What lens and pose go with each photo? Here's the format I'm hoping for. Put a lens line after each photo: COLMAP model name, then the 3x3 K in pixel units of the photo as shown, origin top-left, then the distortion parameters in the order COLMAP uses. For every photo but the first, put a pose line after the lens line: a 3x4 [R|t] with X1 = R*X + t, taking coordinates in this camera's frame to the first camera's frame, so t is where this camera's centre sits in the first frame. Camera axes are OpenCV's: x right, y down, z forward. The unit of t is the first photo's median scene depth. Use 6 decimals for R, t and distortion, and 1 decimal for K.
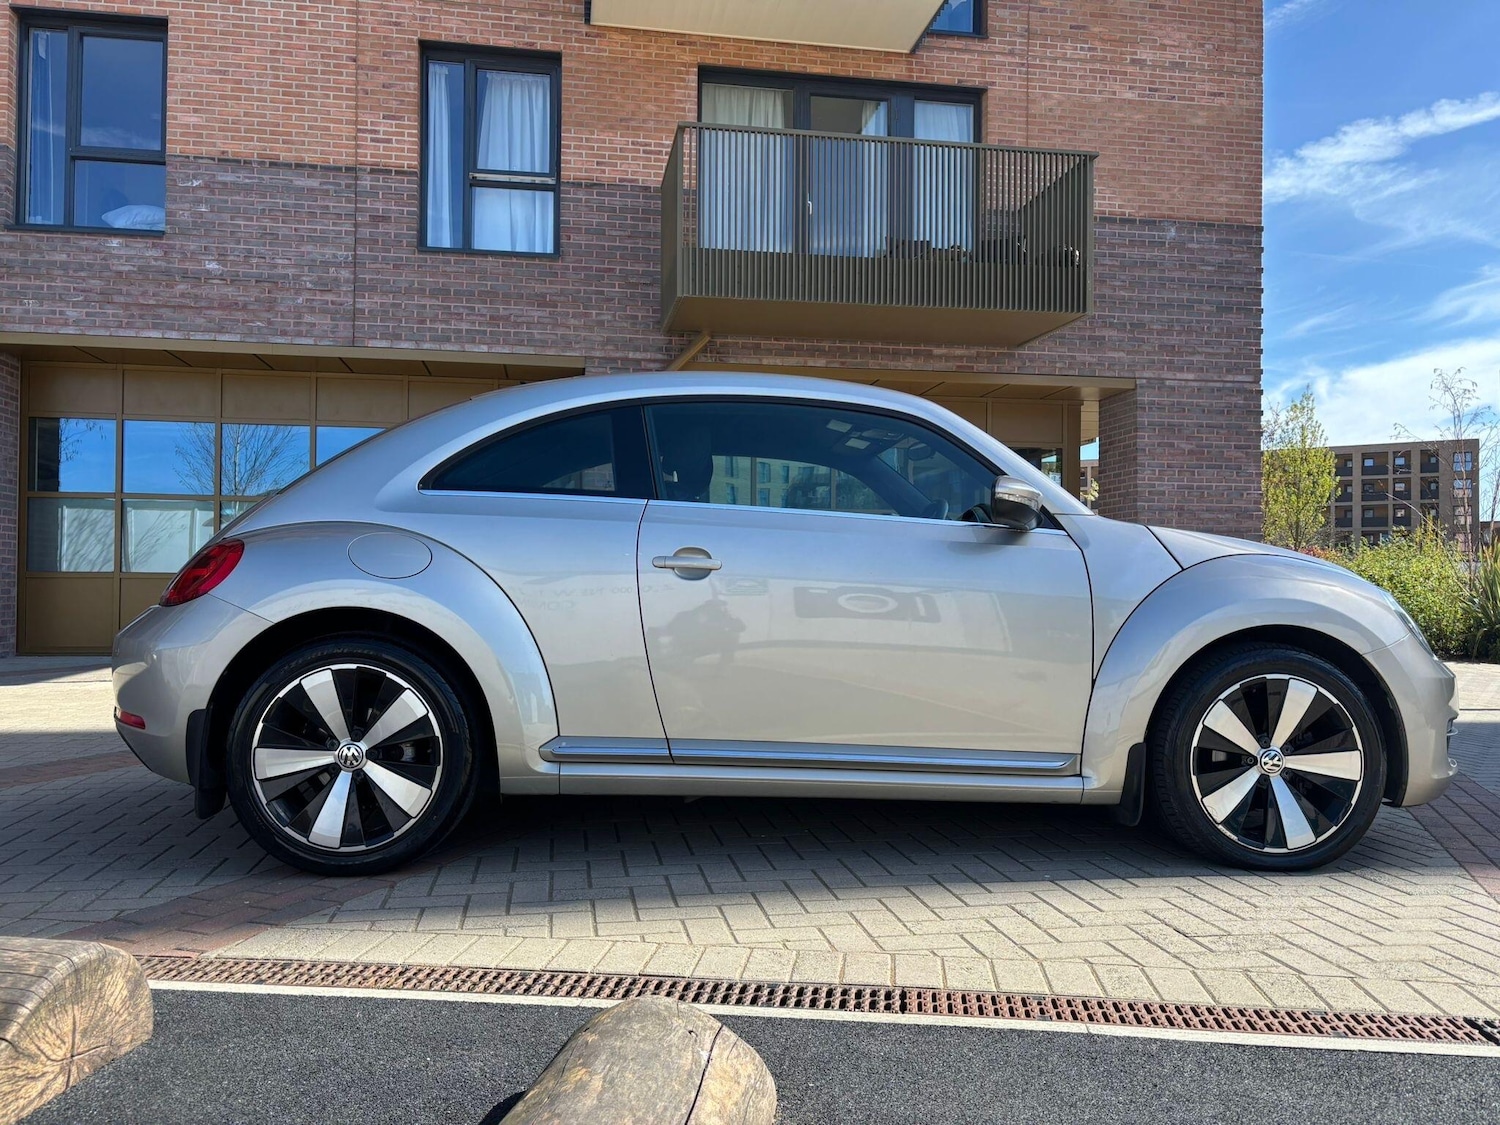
lens RADIAL K [[1110.5, 0, 776.8], [0, 1110.5, 560.1], [0, 0, 1]] dist [0.047914, -0.053064]
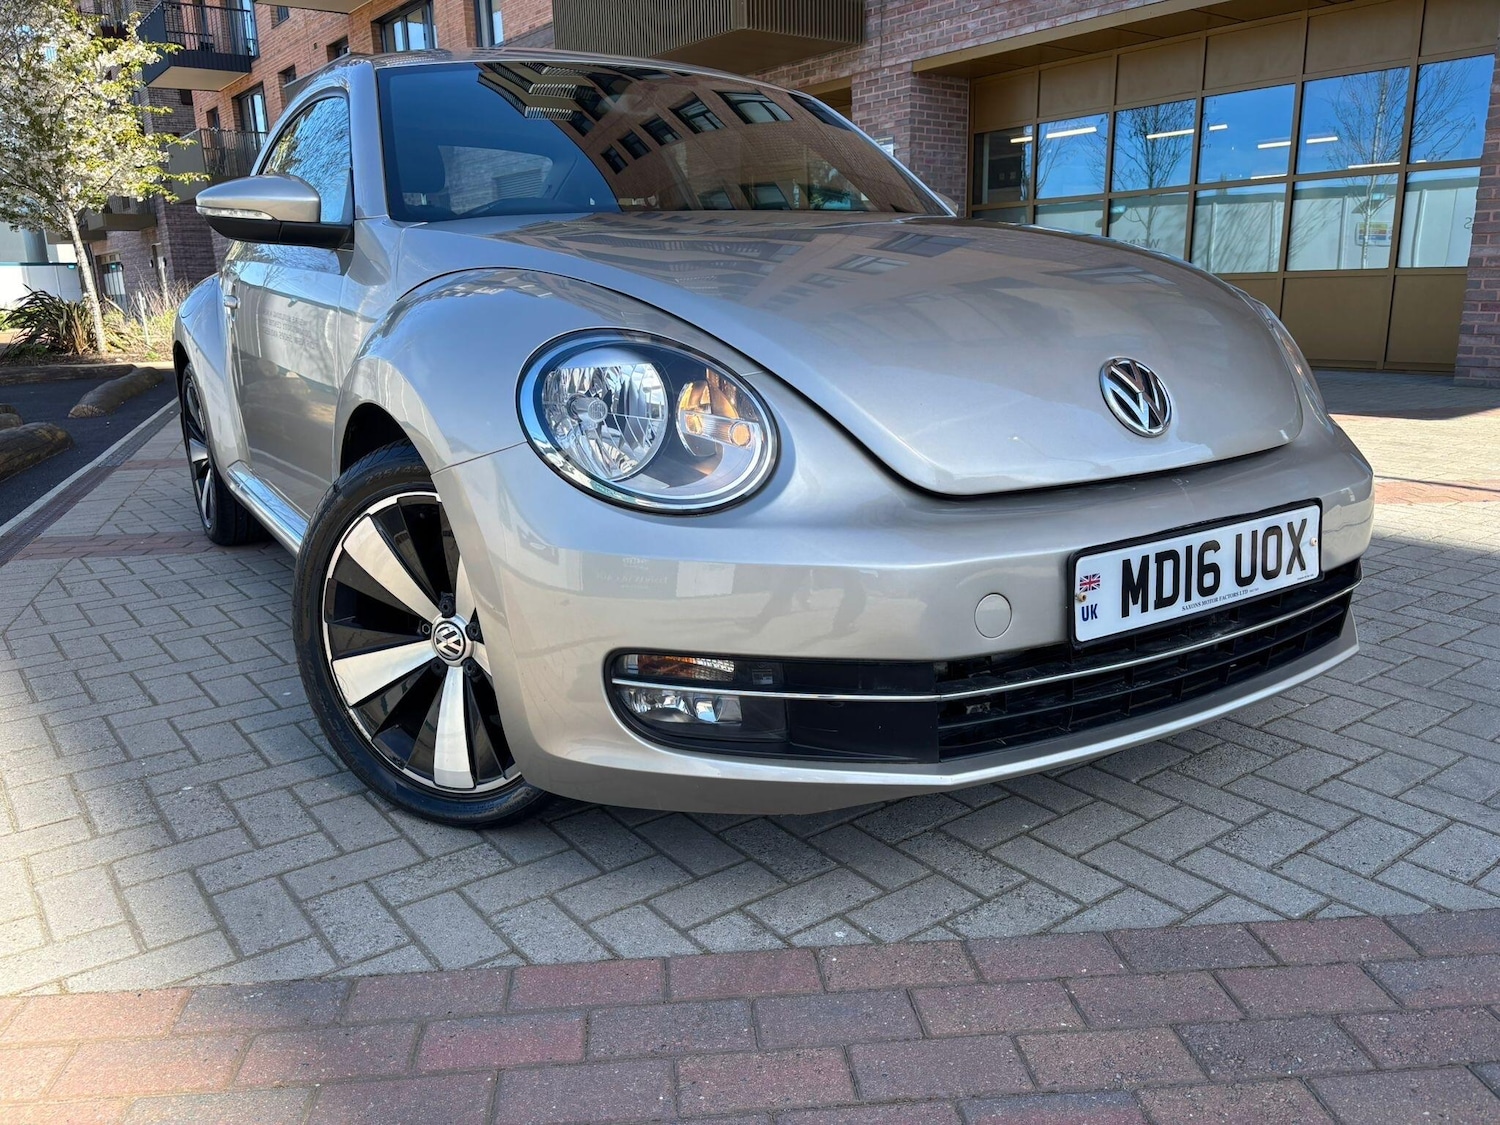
lens RADIAL K [[1146.8, 0, 746.7], [0, 1146.8, 571.2], [0, 0, 1]] dist [0.048900, -0.060397]
pose [[0.453965, 0.195891, -0.869219, 0.304196], [0.047027, 0.968906, 0.242917, 0.001871], [0.889777, -0.151153, 0.430638, 0.261993]]
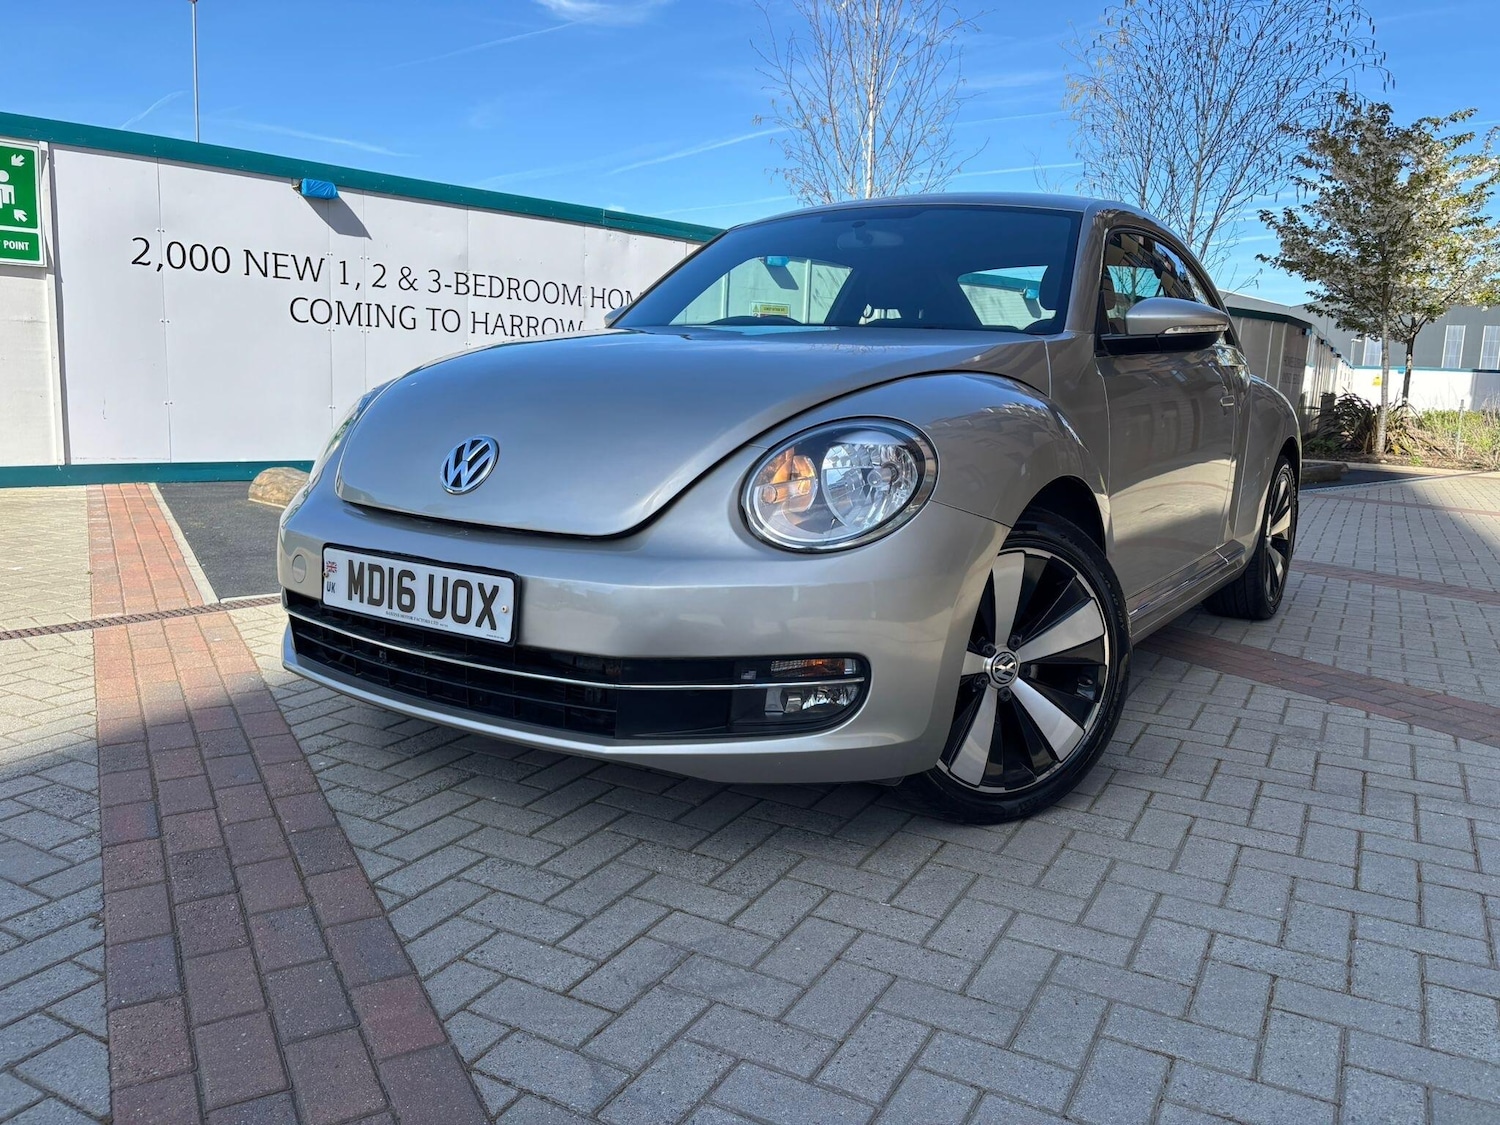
lens RADIAL K [[1148.2, 0, 762.6], [0, 1148.2, 543.1], [0, 0, 1]] dist [0.045889, -0.060254]
pose [[-0.613090, 0.078820, -0.786071, 0.318819], [-0.032888, 0.991601, 0.125080, 0.005789], [0.789328, 0.102537, -0.605349, 0.551356]]
